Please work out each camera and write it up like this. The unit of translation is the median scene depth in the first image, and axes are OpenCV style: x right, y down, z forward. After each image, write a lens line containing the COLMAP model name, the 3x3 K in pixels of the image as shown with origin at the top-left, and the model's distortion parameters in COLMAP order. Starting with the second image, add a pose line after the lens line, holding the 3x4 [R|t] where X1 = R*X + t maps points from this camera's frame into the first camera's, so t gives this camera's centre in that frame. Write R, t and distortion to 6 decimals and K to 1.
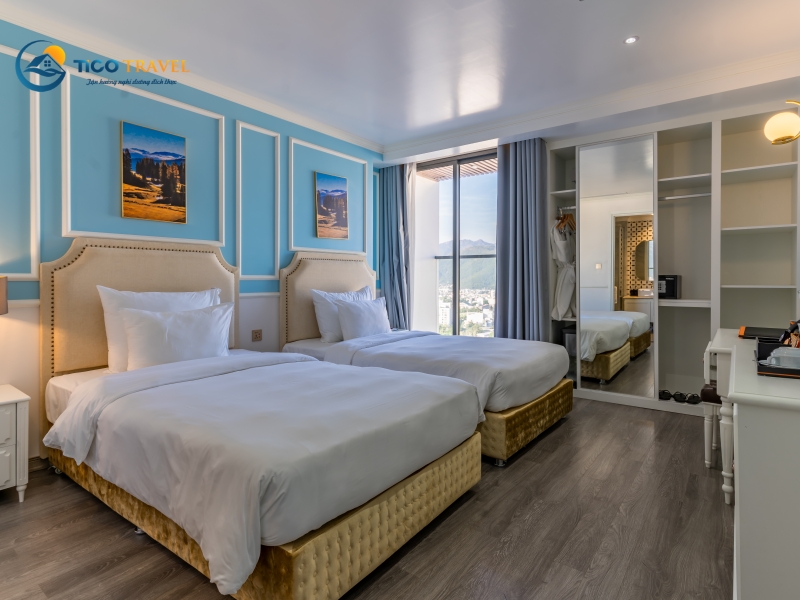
lens RADIAL K [[439.6, 0, 403.8], [0, 439.6, 292.0], [0, 0, 1]] dist [0.000533, 0.002101]
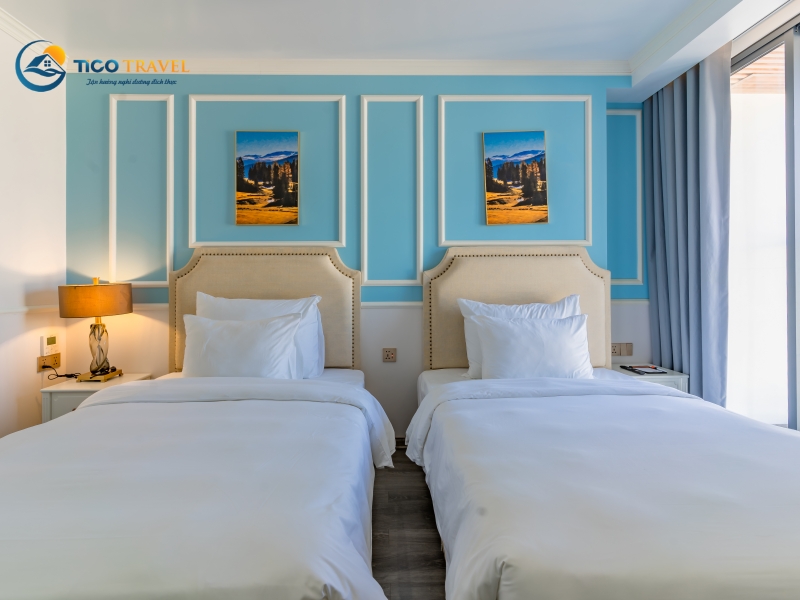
lens RADIAL K [[480.8, 0, 387.9], [0, 480.8, 280.6], [0, 0, 1]] dist [0.004049, 0.000532]
pose [[0.619776, -0.009449, -0.784722, 0.407148], [-0.018373, 0.999479, -0.026546, -0.016254], [0.784563, 0.030871, 0.619280, 0.533998]]
